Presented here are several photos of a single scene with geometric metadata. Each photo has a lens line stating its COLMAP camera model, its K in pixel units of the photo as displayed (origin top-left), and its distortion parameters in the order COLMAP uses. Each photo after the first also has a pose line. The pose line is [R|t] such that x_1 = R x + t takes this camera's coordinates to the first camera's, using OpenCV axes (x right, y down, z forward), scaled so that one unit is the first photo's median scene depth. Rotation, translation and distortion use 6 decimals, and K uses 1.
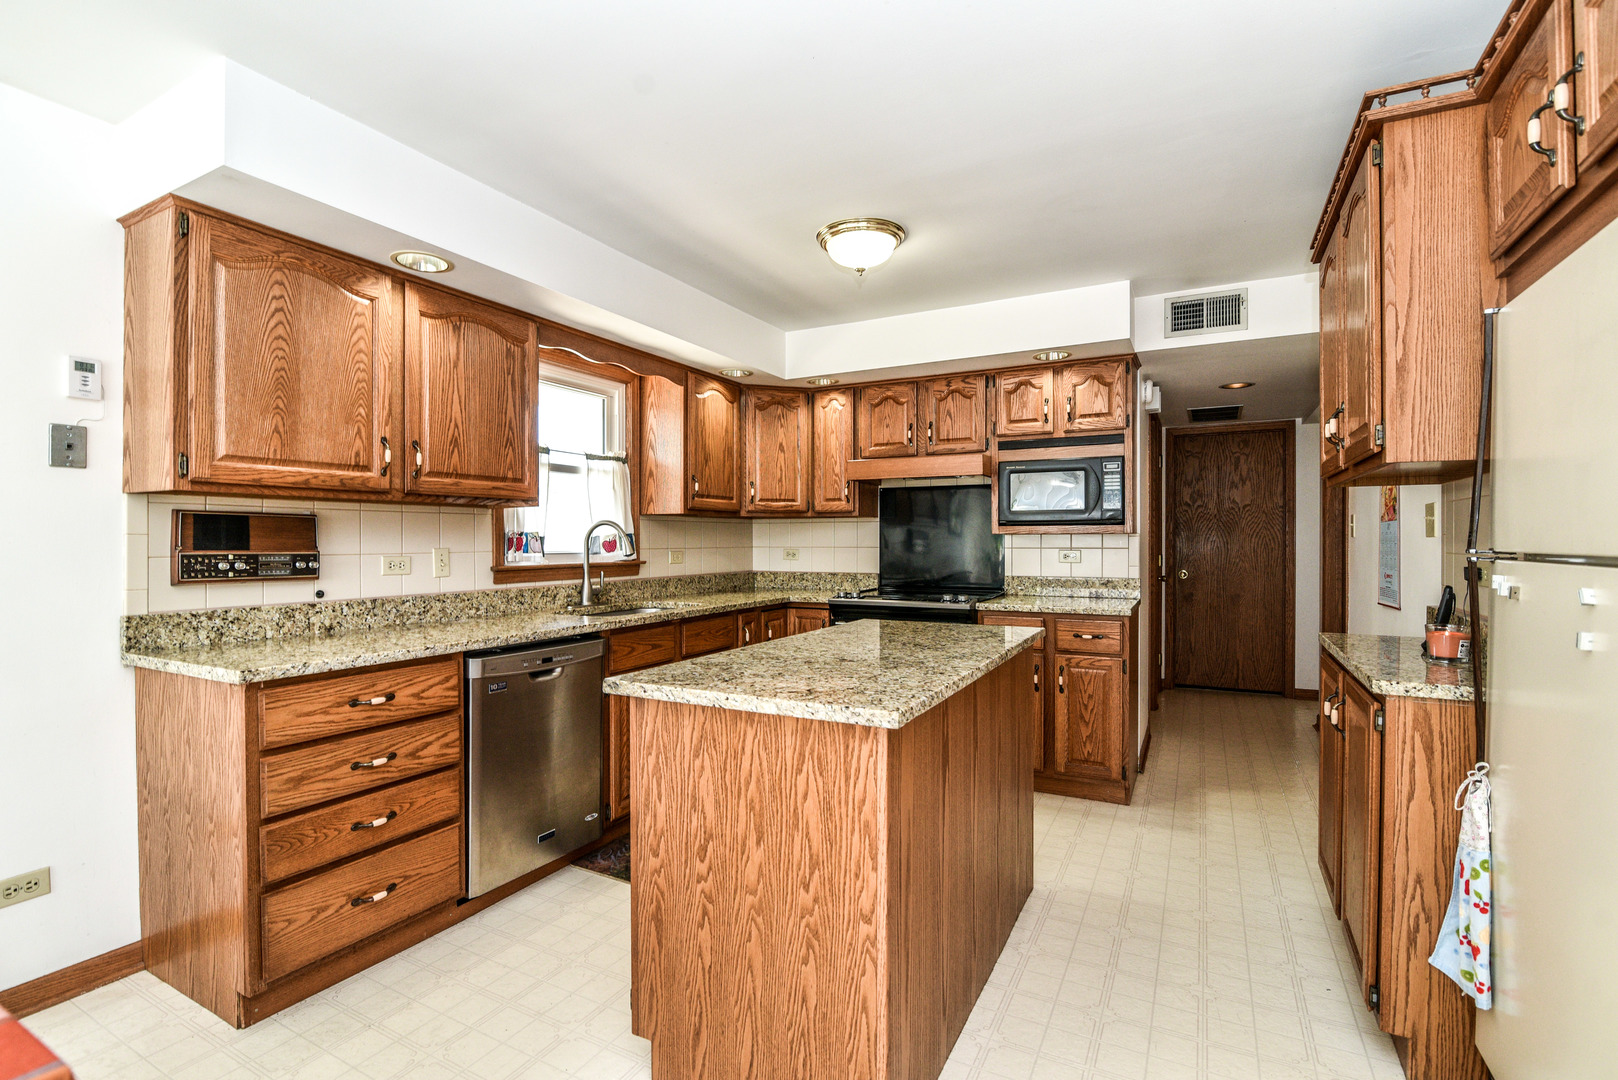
lens RADIAL K [[750.6, 0, 809.0], [0, 750.6, 540.0], [0, 0, 1]] dist [-0.020289, 0.000446]
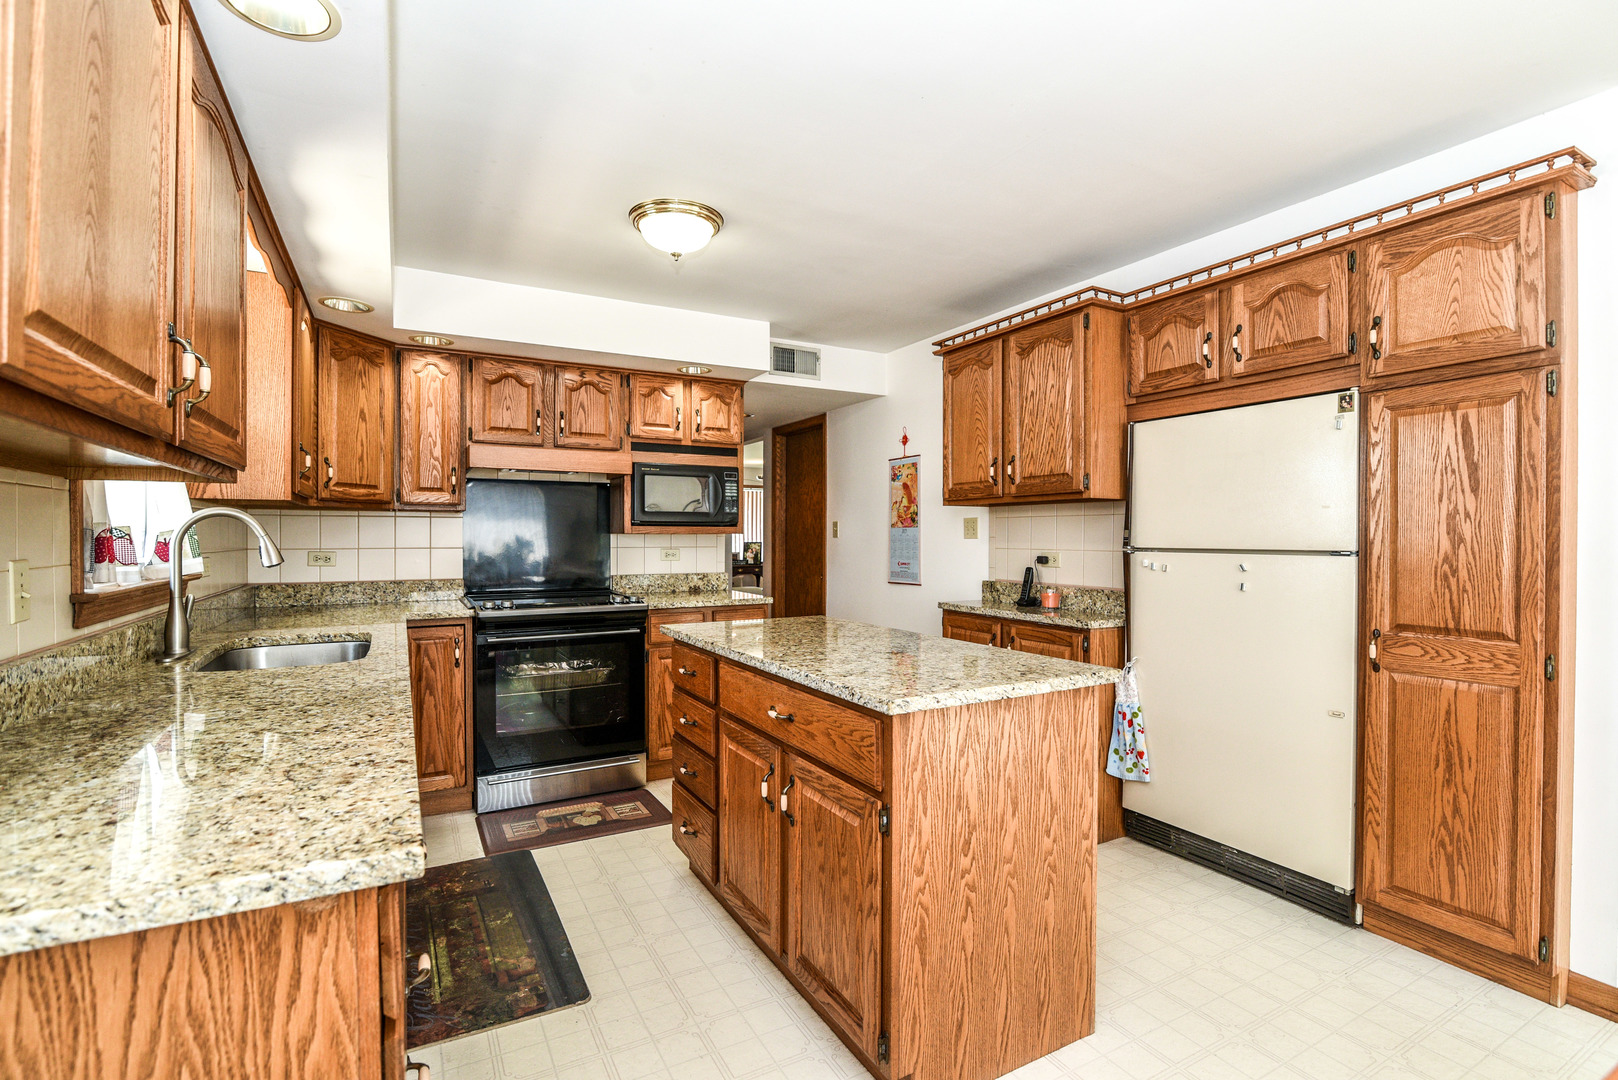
lens RADIAL K [[742.9, 0, 811.9], [0, 742.9, 537.9], [0, 0, 1]] dist [-0.020685, 0.000197]
pose [[0.542222, 0.001074, 0.840234, -0.755284], [-0.002155, 0.999998, 0.000112, -0.004931], [-0.840232, -0.001871, 0.542223, 0.425138]]
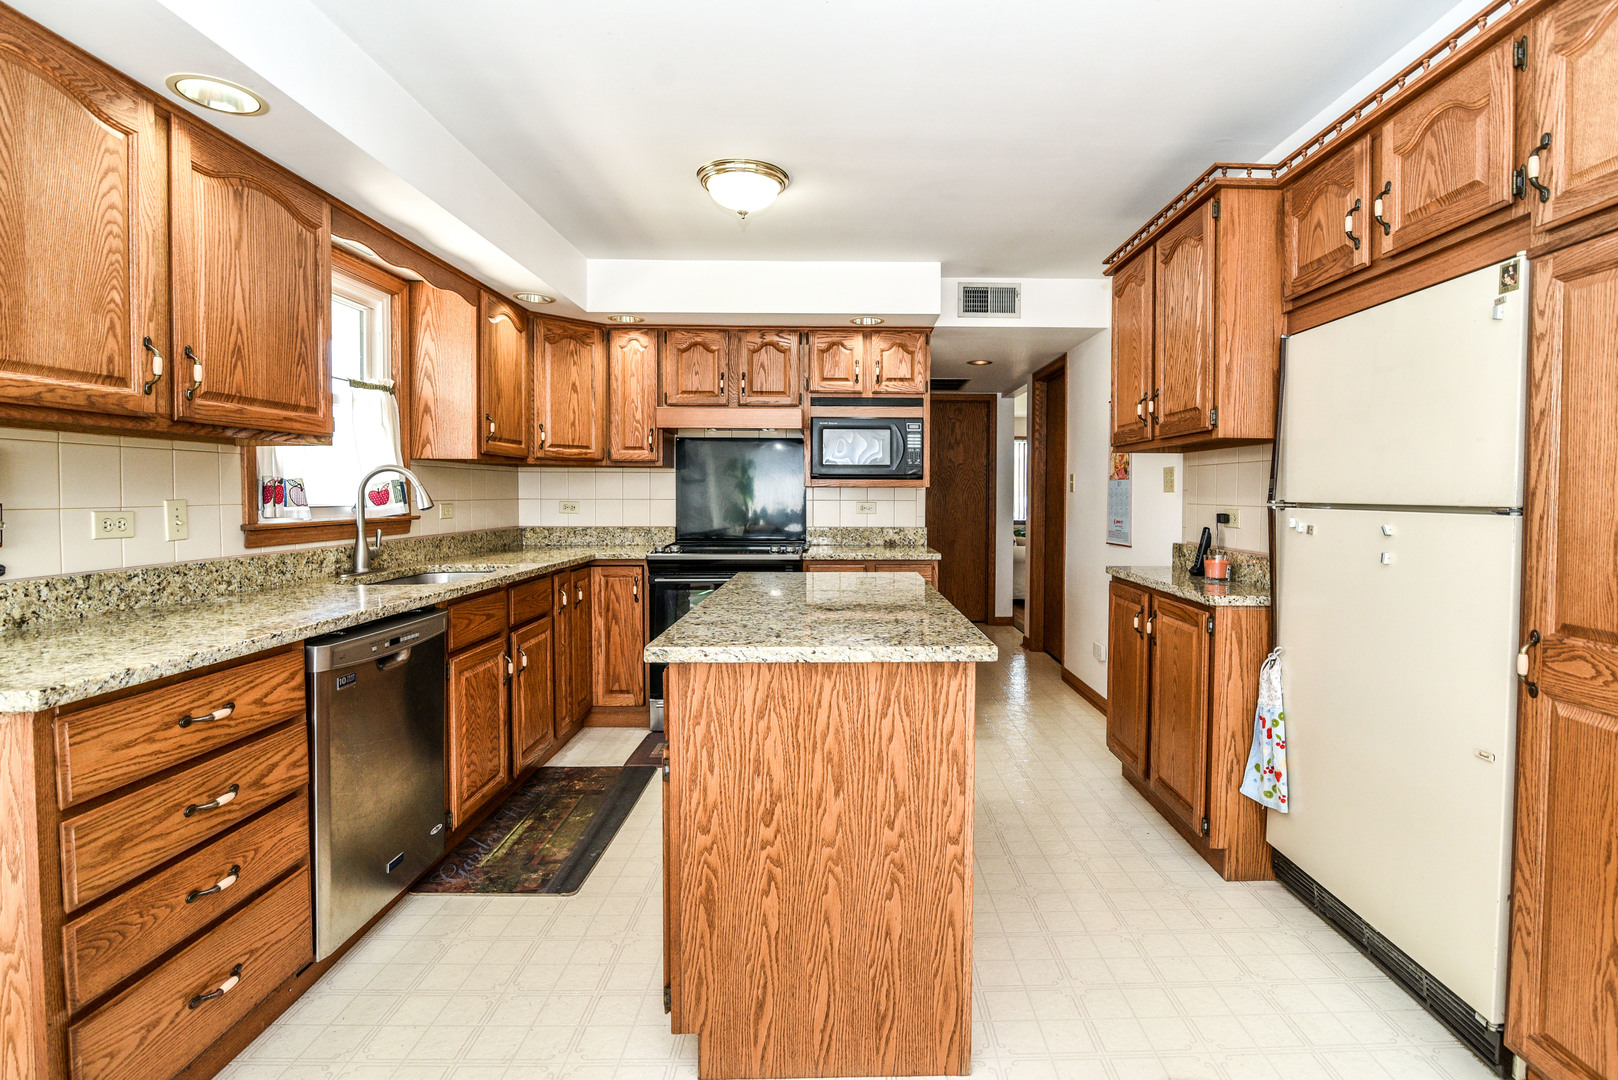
lens RADIAL K [[767.2, 0, 863.8], [0, 767.2, 510.8], [0, 0, 1]] dist [-0.019055, 0.000785]
pose [[0.867968, -0.006229, 0.496582, -0.352253], [-0.005346, 0.999746, 0.021886, 0.002907], [-0.496592, -0.021652, 0.867714, 0.066677]]
